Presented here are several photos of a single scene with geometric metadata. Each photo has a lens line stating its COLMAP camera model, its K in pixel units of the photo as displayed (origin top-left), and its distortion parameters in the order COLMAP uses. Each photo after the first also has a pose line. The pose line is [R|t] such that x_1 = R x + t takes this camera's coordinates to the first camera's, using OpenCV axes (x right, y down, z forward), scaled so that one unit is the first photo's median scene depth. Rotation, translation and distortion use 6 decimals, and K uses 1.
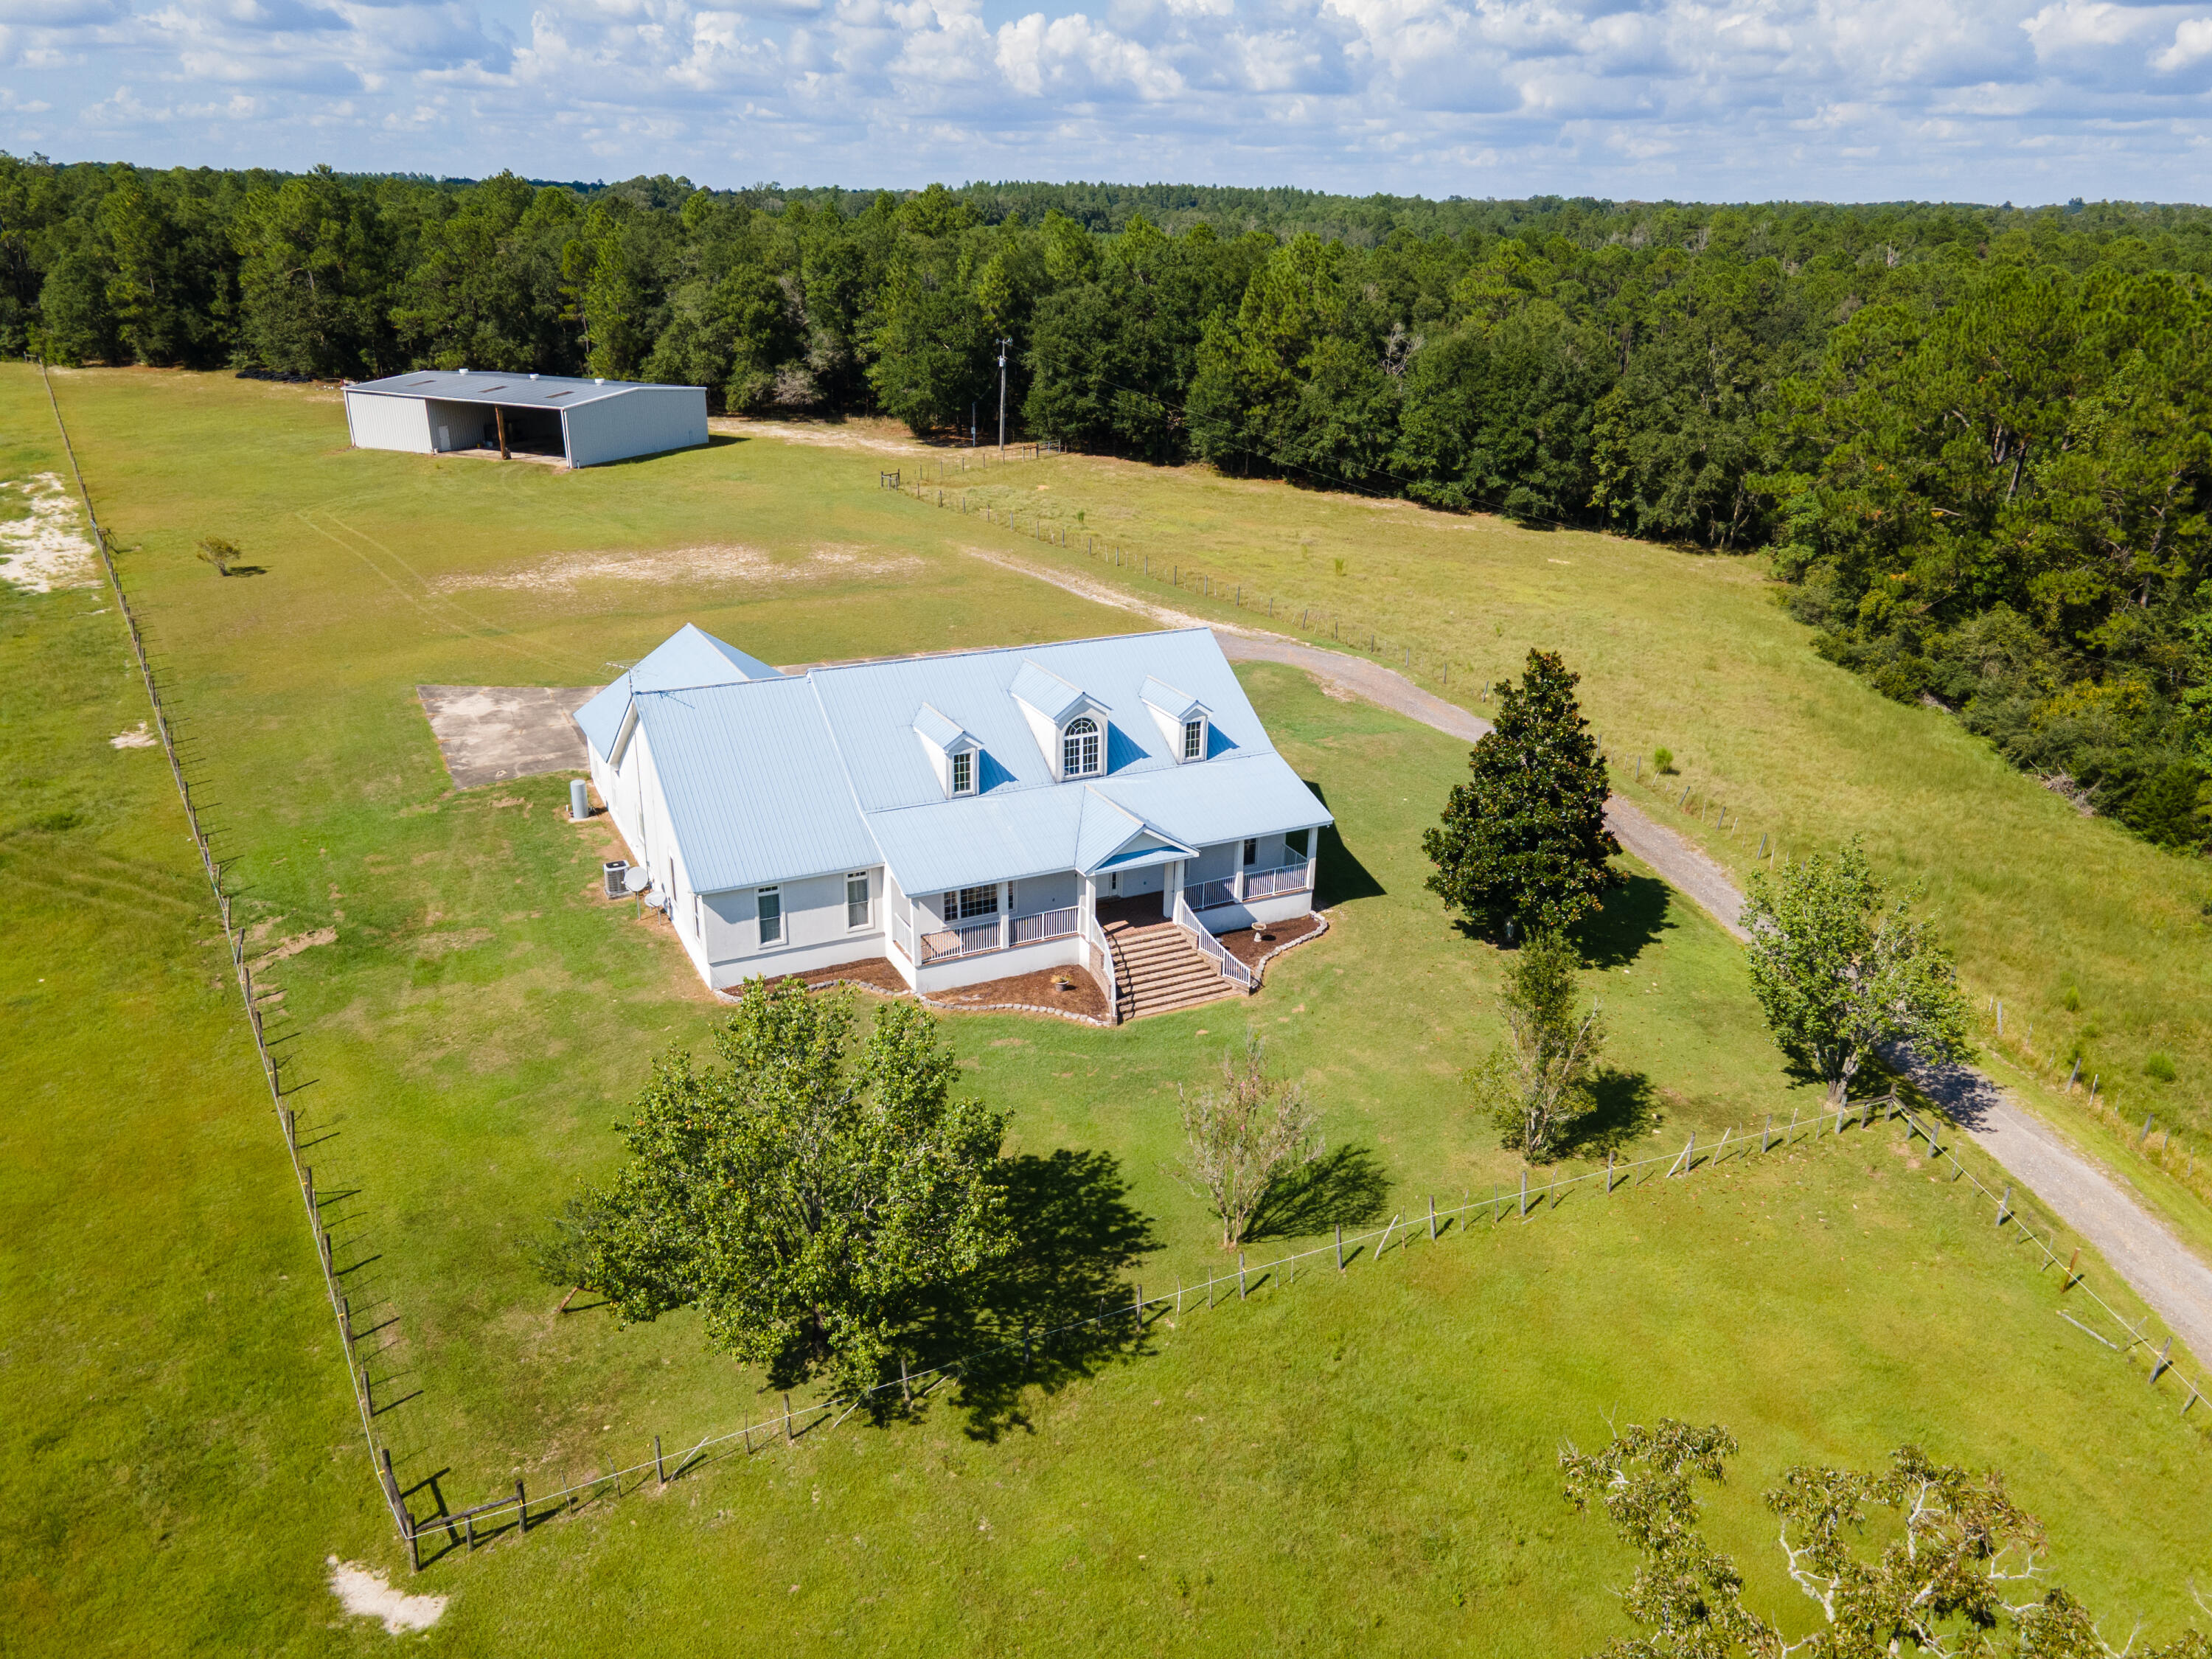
lens RADIAL K [[1563.4, 0, 1106.0], [0, 1563.4, 829.5], [0, 0, 1]] dist [0.002884, 0.034345]
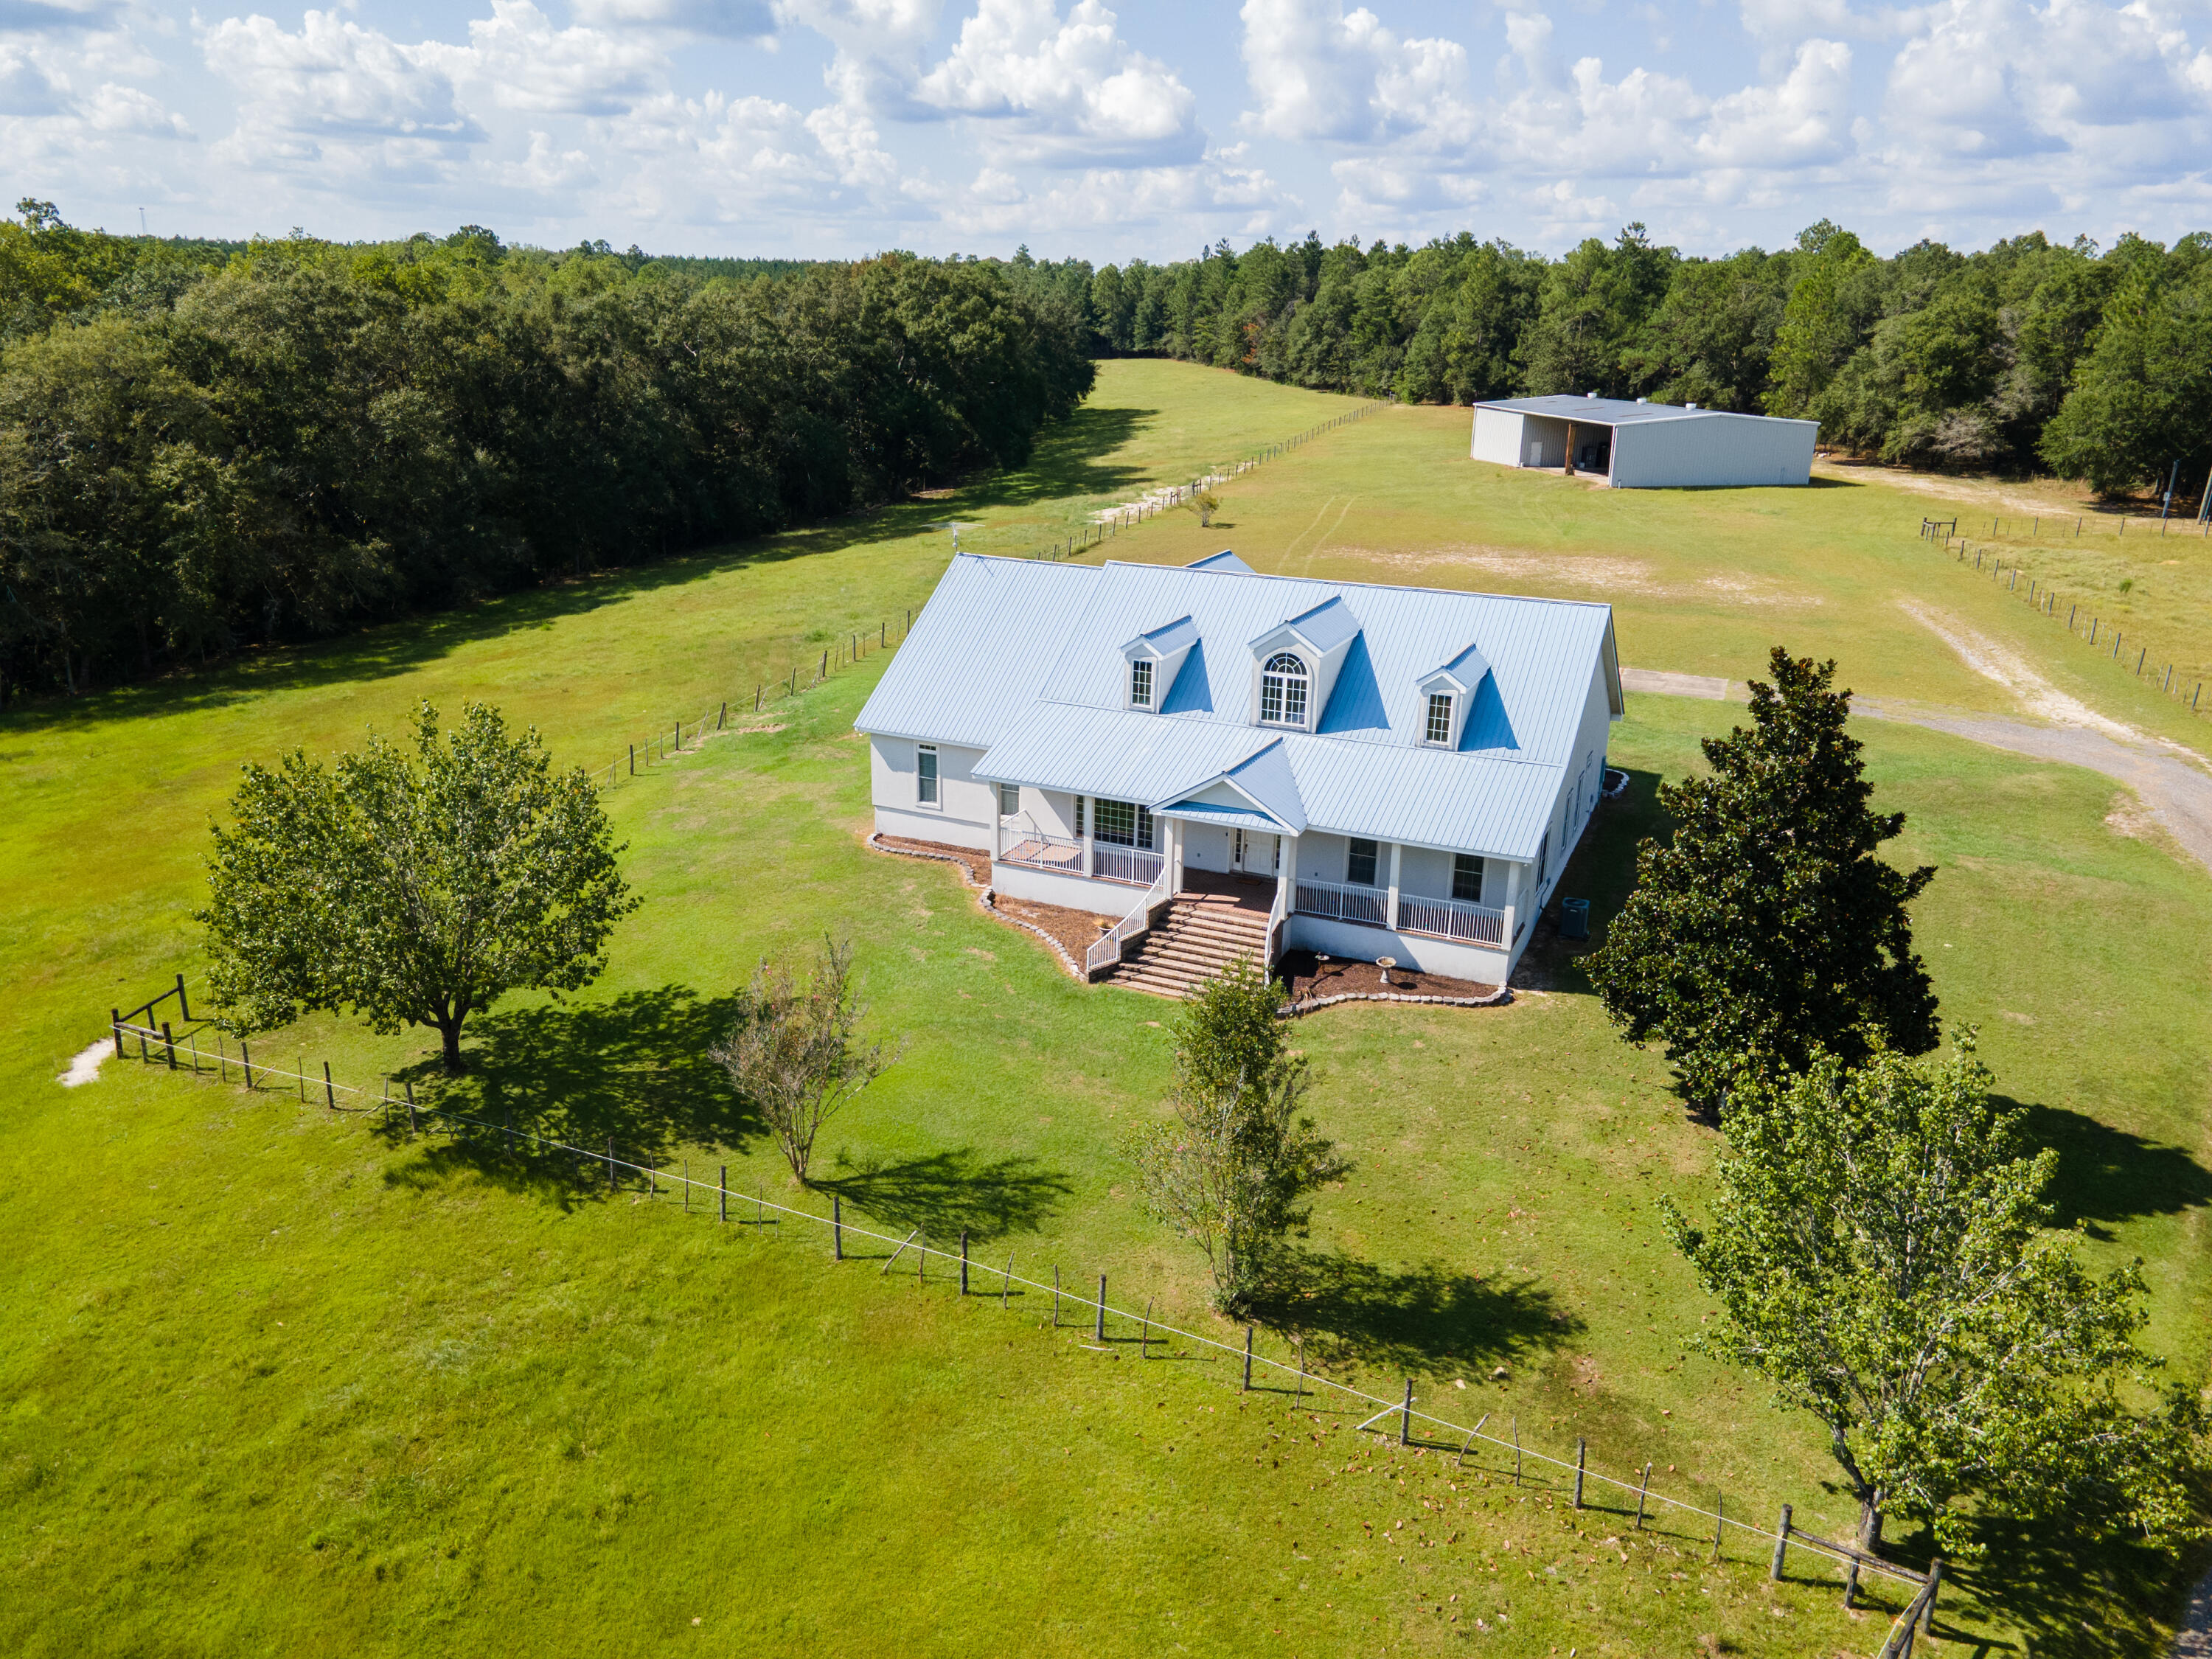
lens RADIAL K [[1563.4, 0, 1106.0], [0, 1563.4, 829.5], [0, 0, 1]] dist [0.002884, 0.034345]
pose [[0.626766, 0.242900, -0.740381, 0.245149], [-0.288926, 0.954884, 0.068684, -0.005196], [0.723662, 0.170867, 0.668669, 0.174885]]
